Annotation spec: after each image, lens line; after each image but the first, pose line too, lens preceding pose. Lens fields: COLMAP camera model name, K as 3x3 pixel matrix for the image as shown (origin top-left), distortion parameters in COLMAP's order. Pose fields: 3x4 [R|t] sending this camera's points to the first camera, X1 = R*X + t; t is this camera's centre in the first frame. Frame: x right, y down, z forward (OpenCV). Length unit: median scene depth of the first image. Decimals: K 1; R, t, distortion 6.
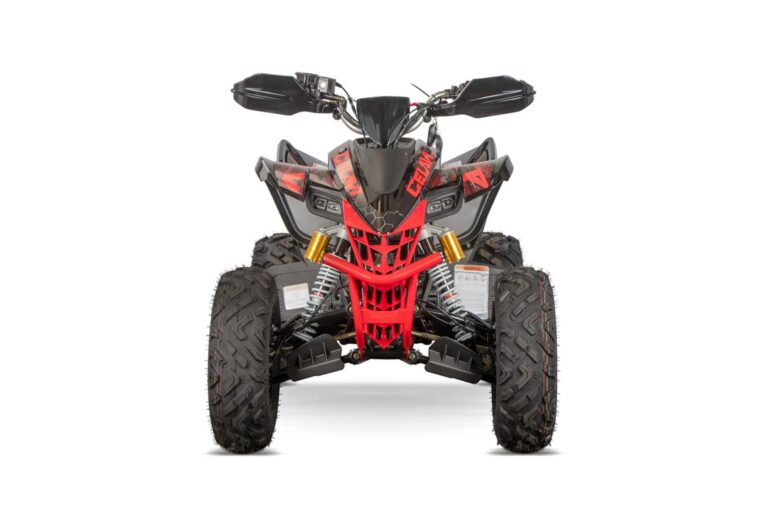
lens RADIAL K [[1783.3, 0, 384.0], [0, 1783.3, 256.0], [0, 0, 1]] dist [0.002996, -0.002842]
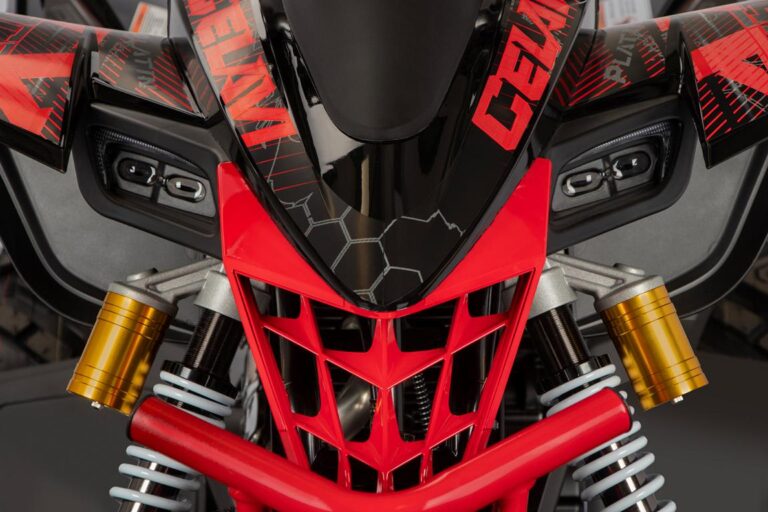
lens RADIAL K [[3464.2, 0, 384.0], [0, 3464.2, 256.0], [0, 0, 1]] dist [1.031917, 2.623160]
pose [[0.999961, -0.008780, -0.000482, 0.000227], [0.008791, 0.999491, 0.030663, -0.032937], [0.000213, -0.030666, 0.999530, 0.508280]]
